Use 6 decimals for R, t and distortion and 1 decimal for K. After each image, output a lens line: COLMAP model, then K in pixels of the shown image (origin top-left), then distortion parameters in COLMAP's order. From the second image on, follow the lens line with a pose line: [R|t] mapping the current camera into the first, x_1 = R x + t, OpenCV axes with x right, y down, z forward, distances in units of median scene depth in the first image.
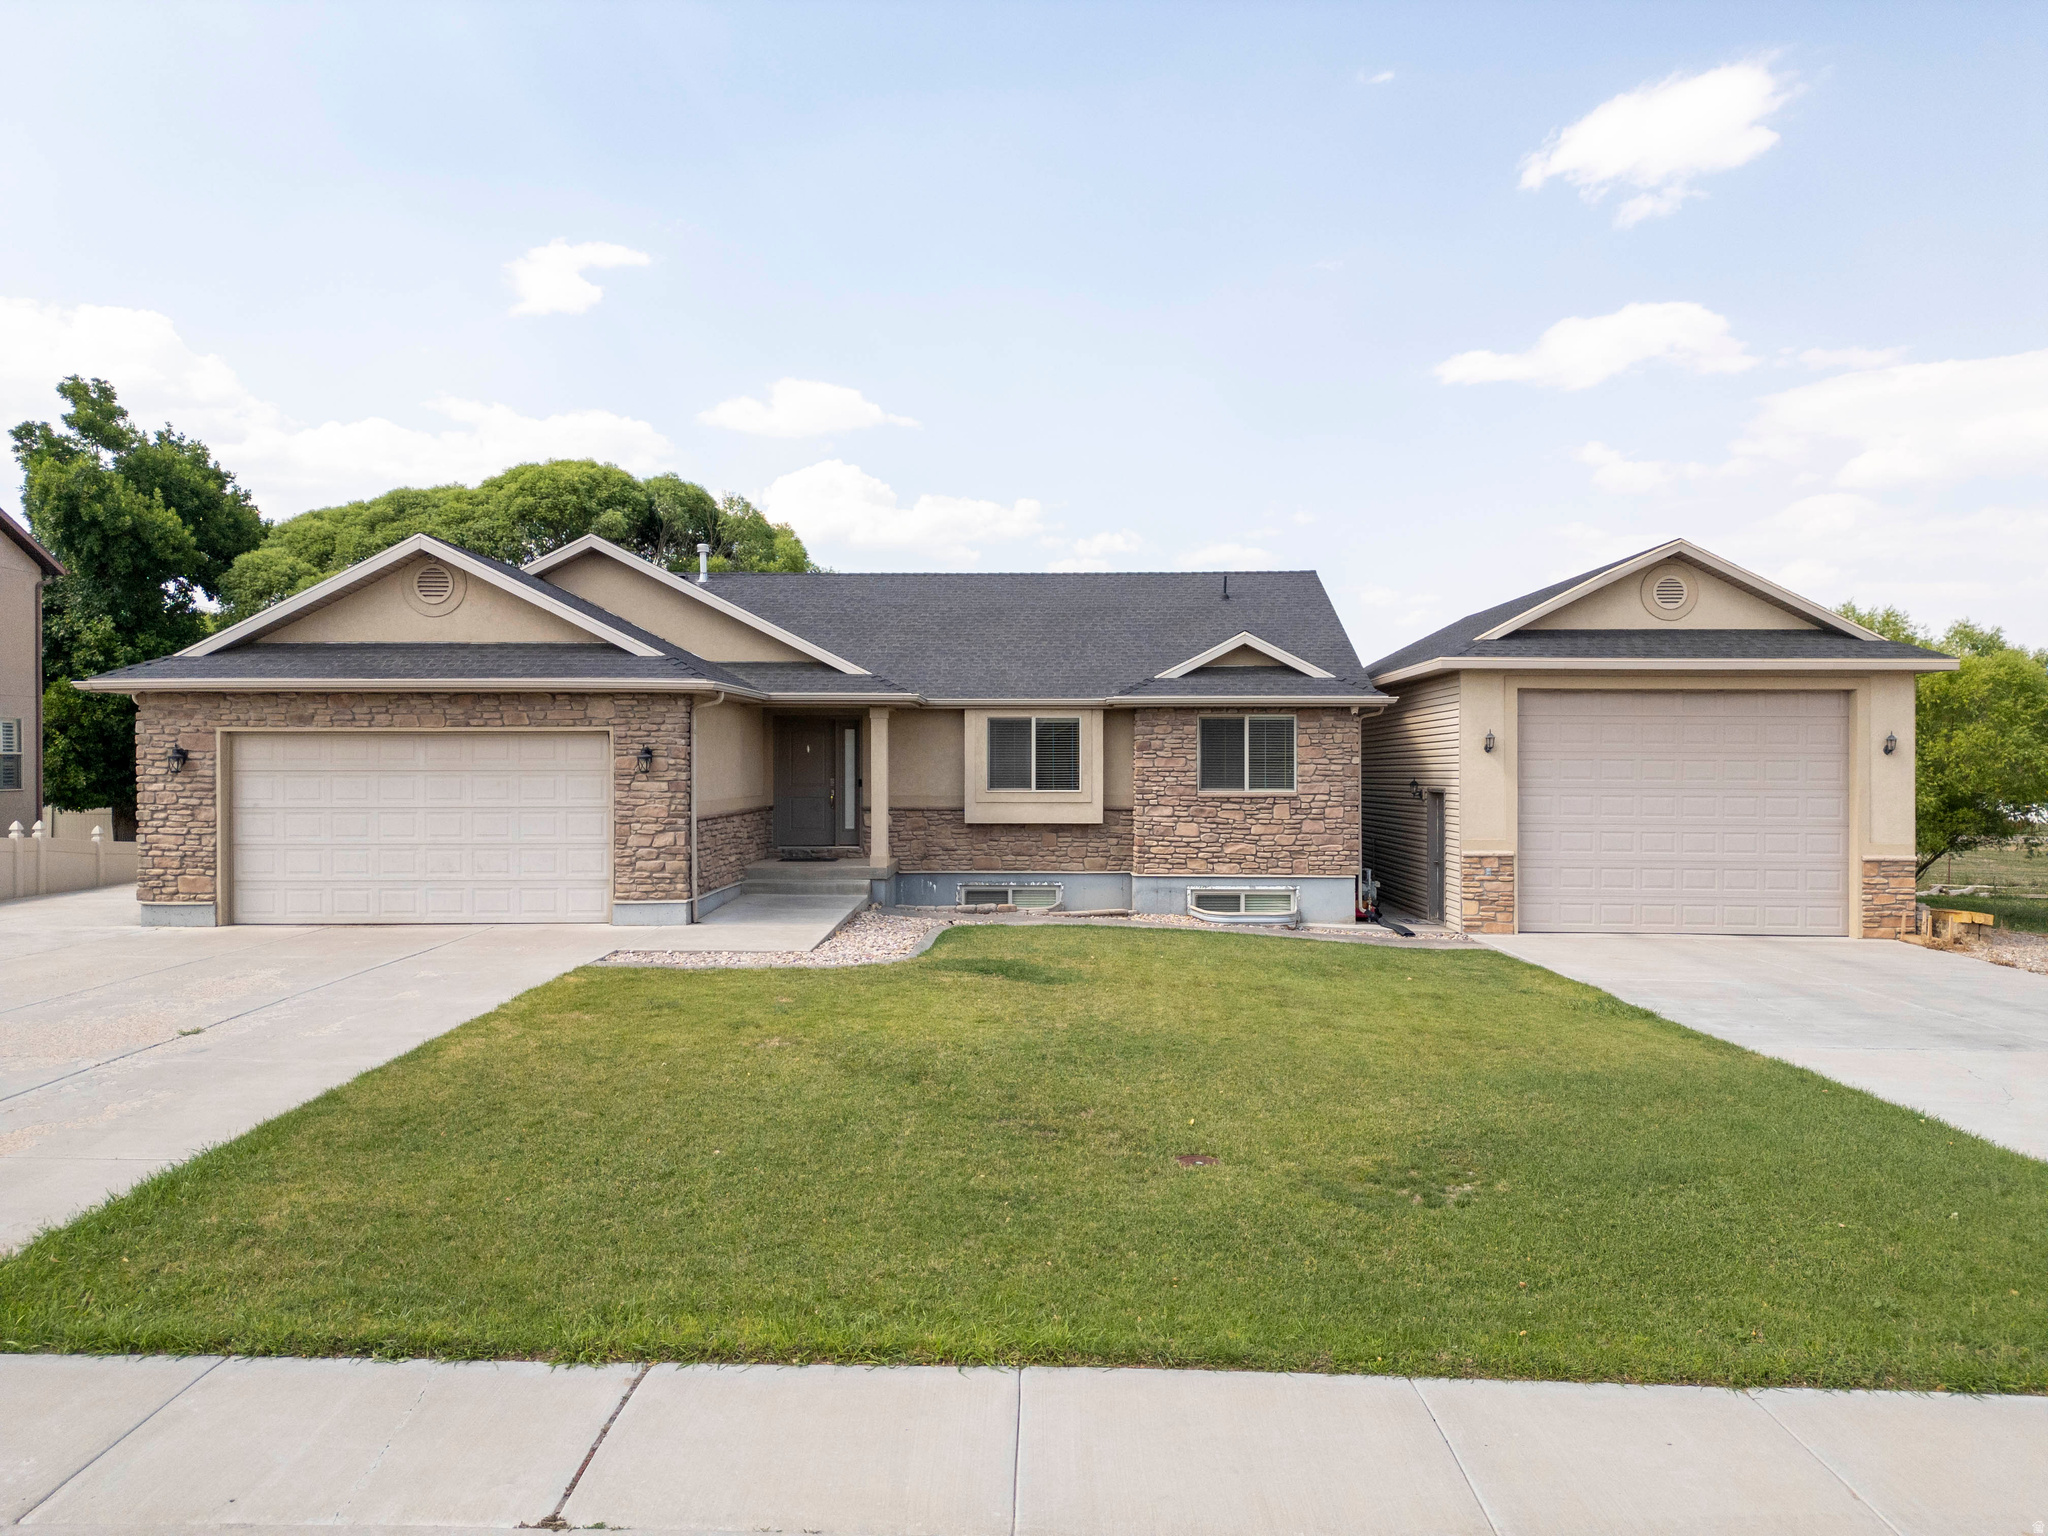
lens RADIAL K [[1428.8, 0, 1028.3], [0, 1428.8, 773.4], [0, 0, 1]] dist [0.070524, -0.065776]
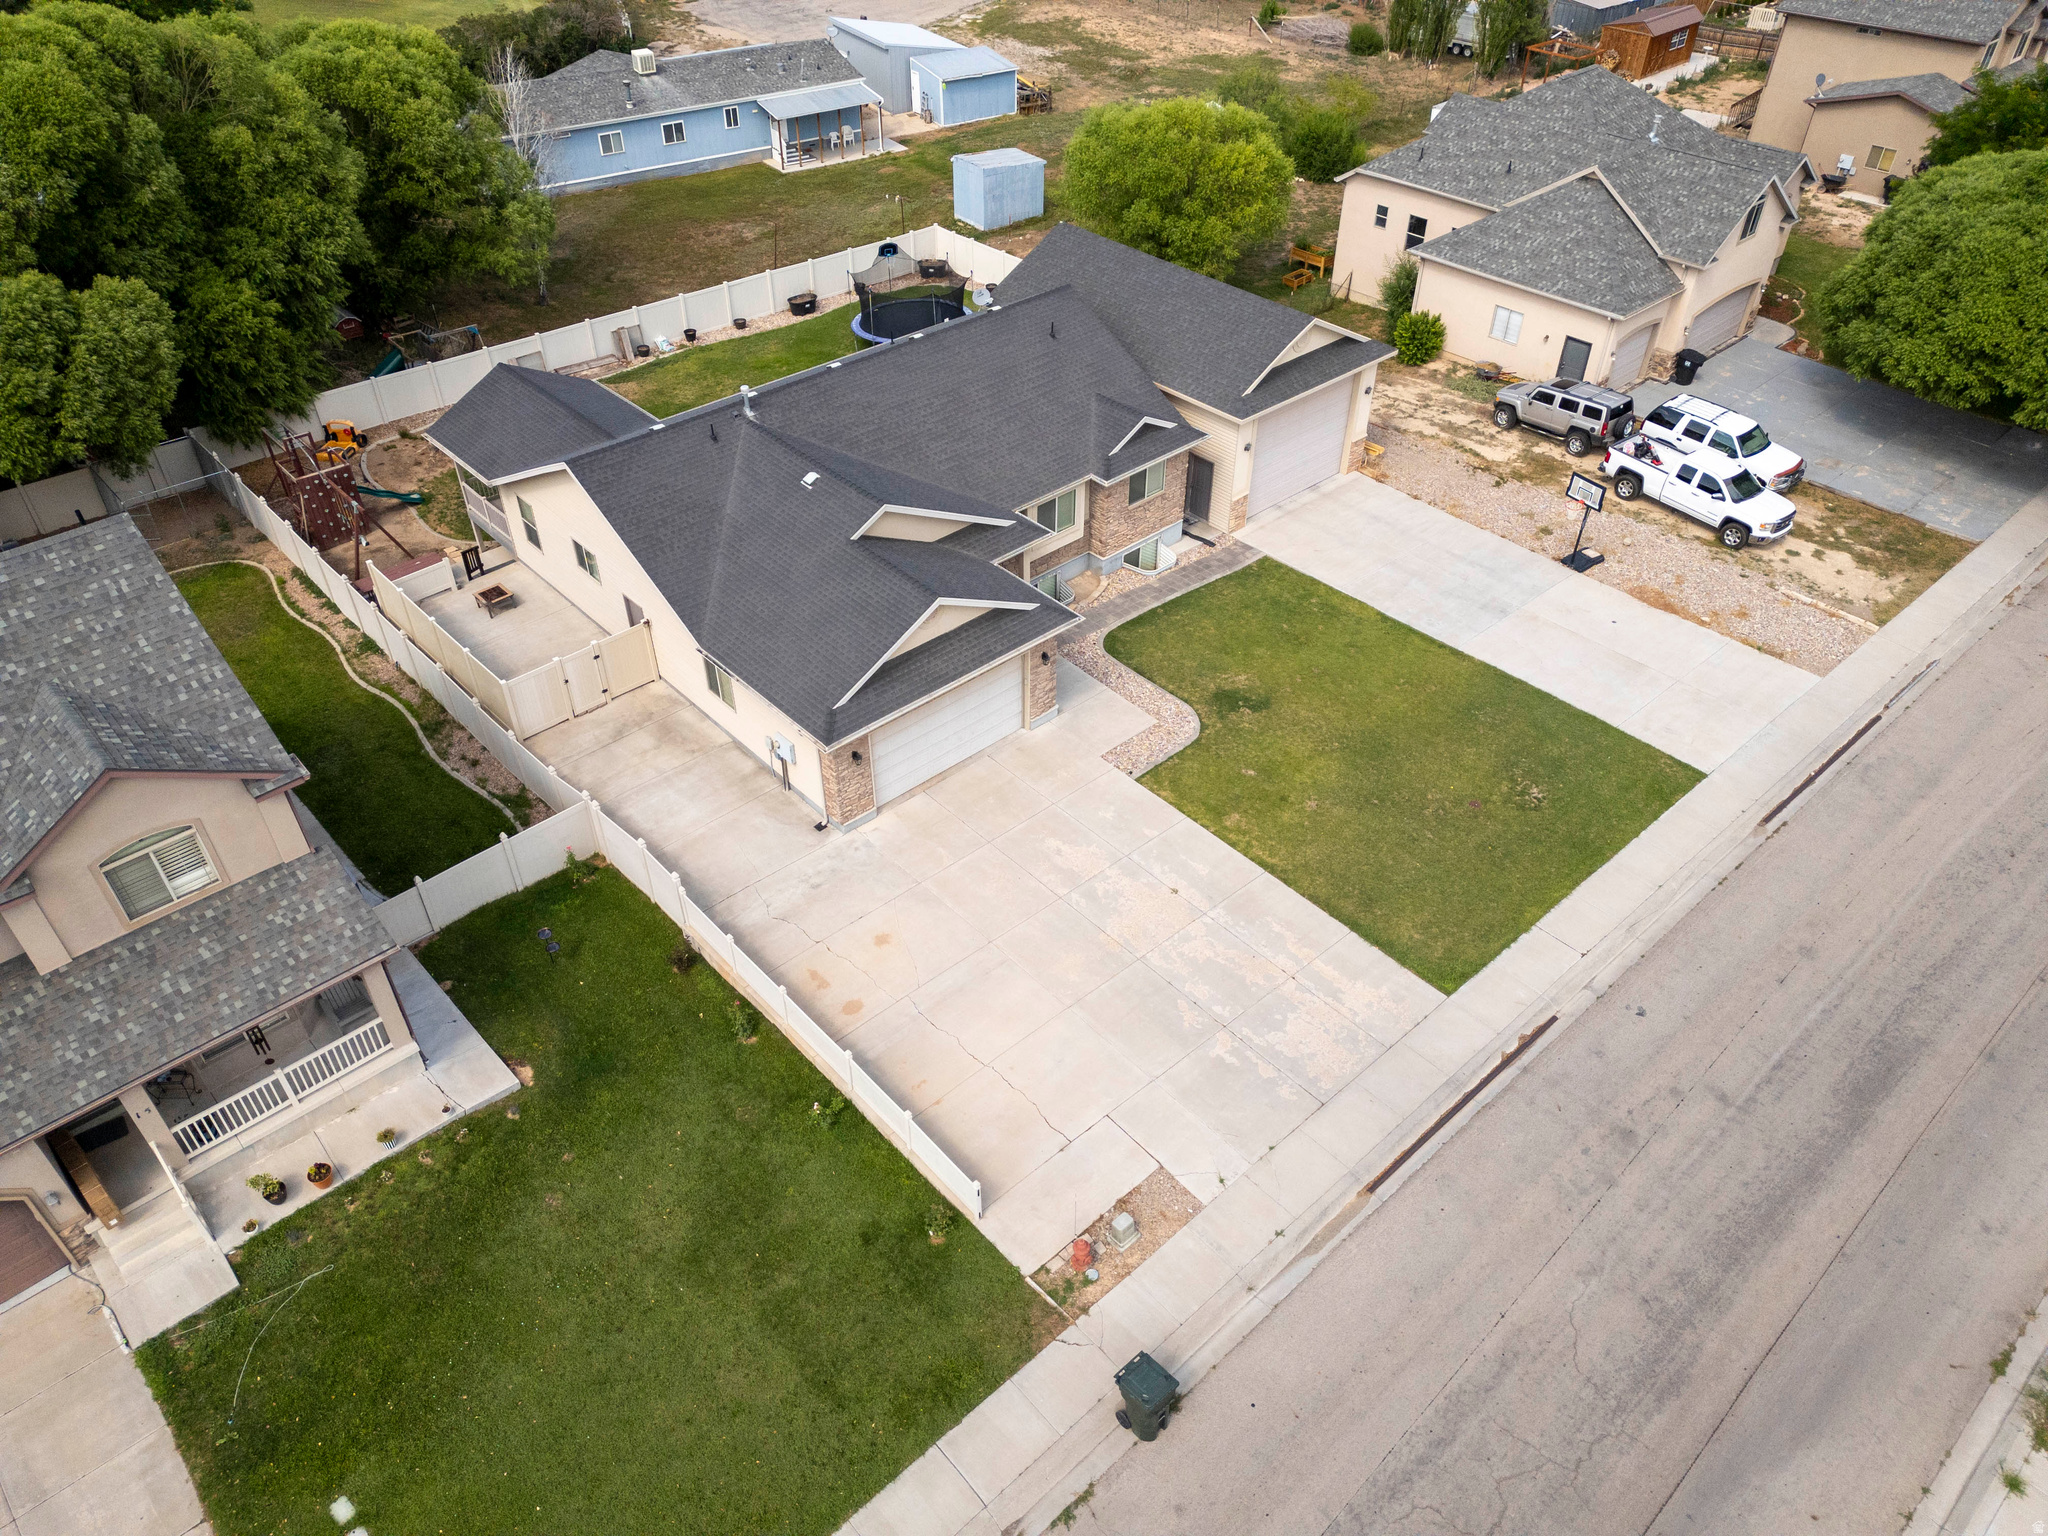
lens RADIAL K [[1428.8, 0, 1028.3], [0, 1428.8, 773.4], [0, 0, 1]] dist [0.070524, -0.065776]
pose [[0.728816, -0.438542, 0.525841, -1.159764], [0.001996, 0.769334, 0.638844, -0.955174], [-0.684707, -0.464550, 0.561578, -0.131625]]
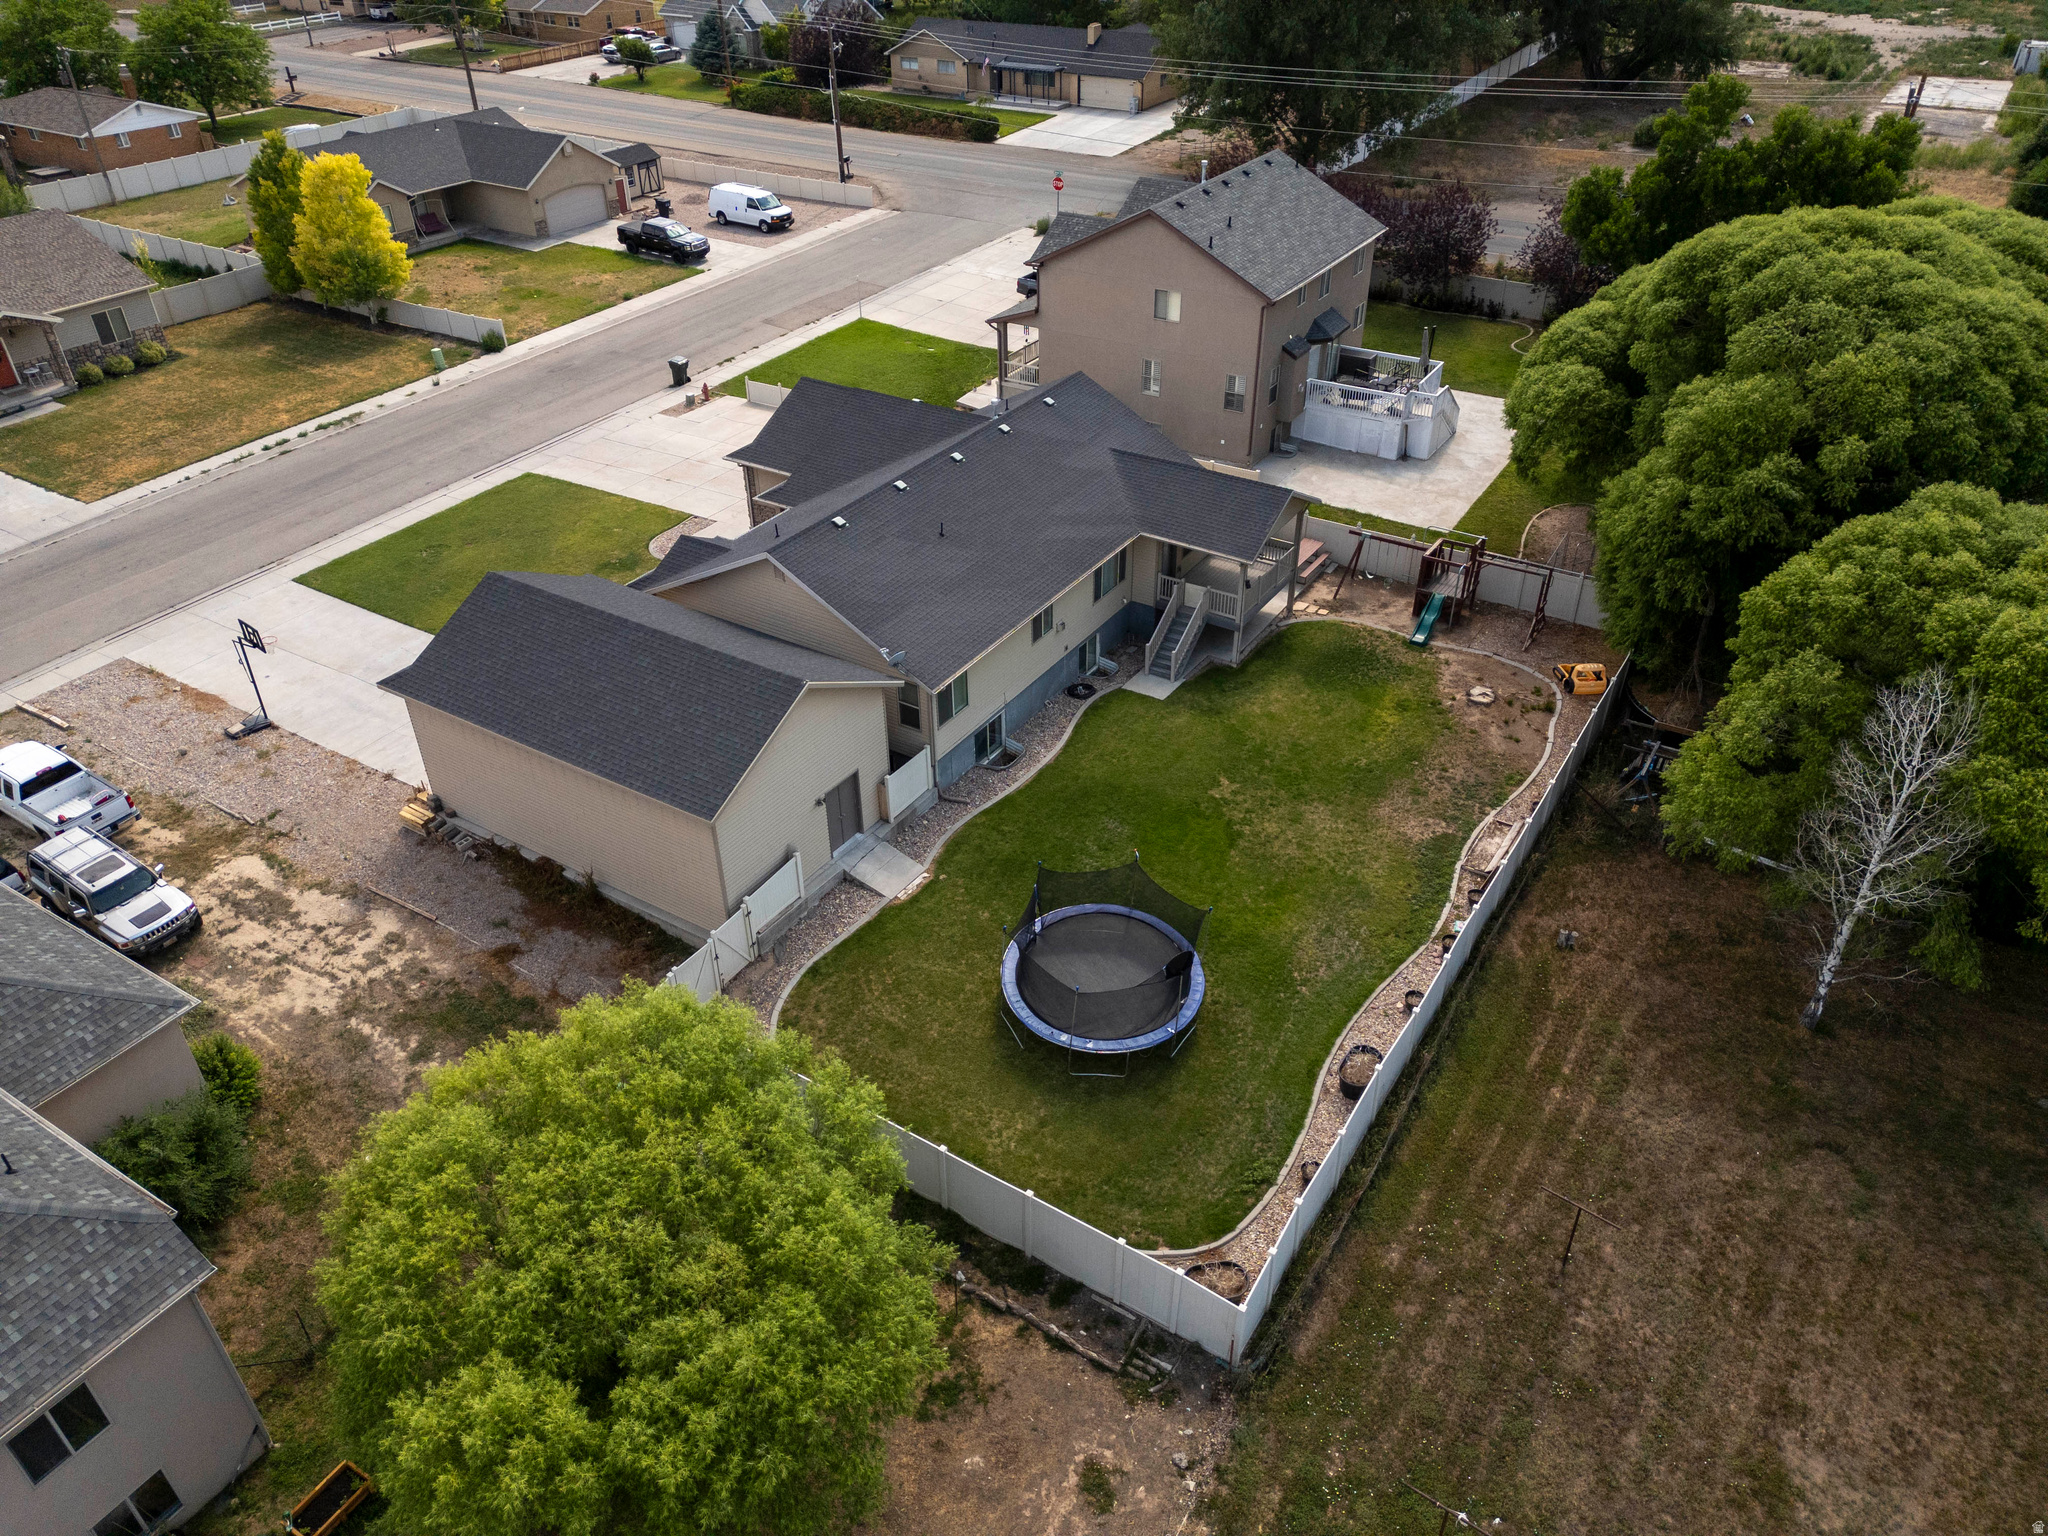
lens RADIAL K [[1428.8, 0, 1028.3], [0, 1428.8, 773.4], [0, 0, 1]] dist [0.070524, -0.065776]
pose [[-0.518423, 0.490788, -0.700260, 1.503433], [0.006540, 0.821150, 0.570674, -0.991478], [0.855100, 0.291271, -0.428912, 2.448521]]
